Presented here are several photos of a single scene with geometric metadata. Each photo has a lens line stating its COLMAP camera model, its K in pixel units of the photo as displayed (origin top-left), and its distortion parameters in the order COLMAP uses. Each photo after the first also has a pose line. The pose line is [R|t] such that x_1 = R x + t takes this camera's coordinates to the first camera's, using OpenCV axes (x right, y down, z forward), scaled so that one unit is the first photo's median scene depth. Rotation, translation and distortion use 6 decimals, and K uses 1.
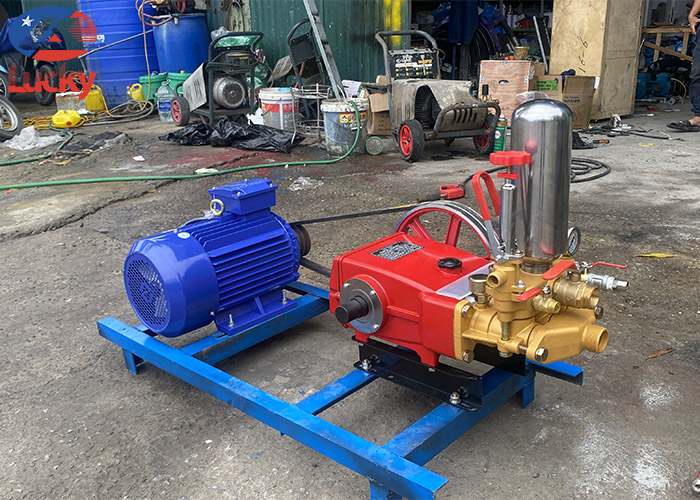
lens RADIAL K [[666.1, 0, 340.4], [0, 666.1, 257.6], [0, 0, 1]] dist [0.103951, -0.264244]
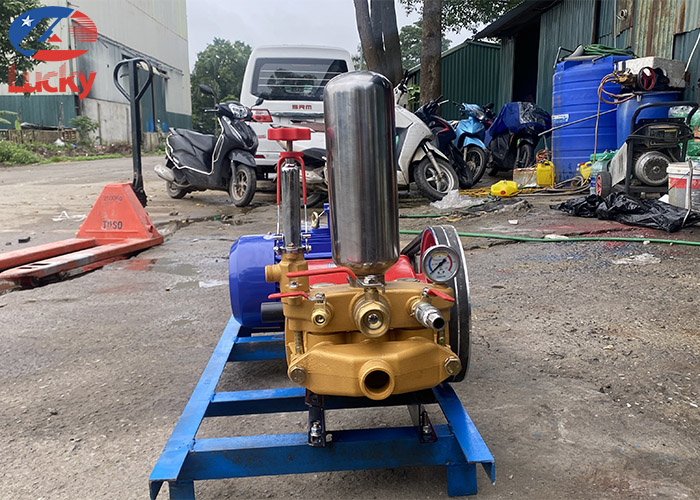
lens RADIAL K [[666.1, 0, 340.4], [0, 666.1, 257.6], [0, 0, 1]] dist [0.103951, -0.264244]
pose [[0.721658, 0.134325, -0.679092, 0.204203], [-0.222357, 0.973988, -0.043638, 0.007100], [0.655566, 0.182492, 0.732755, 0.097142]]
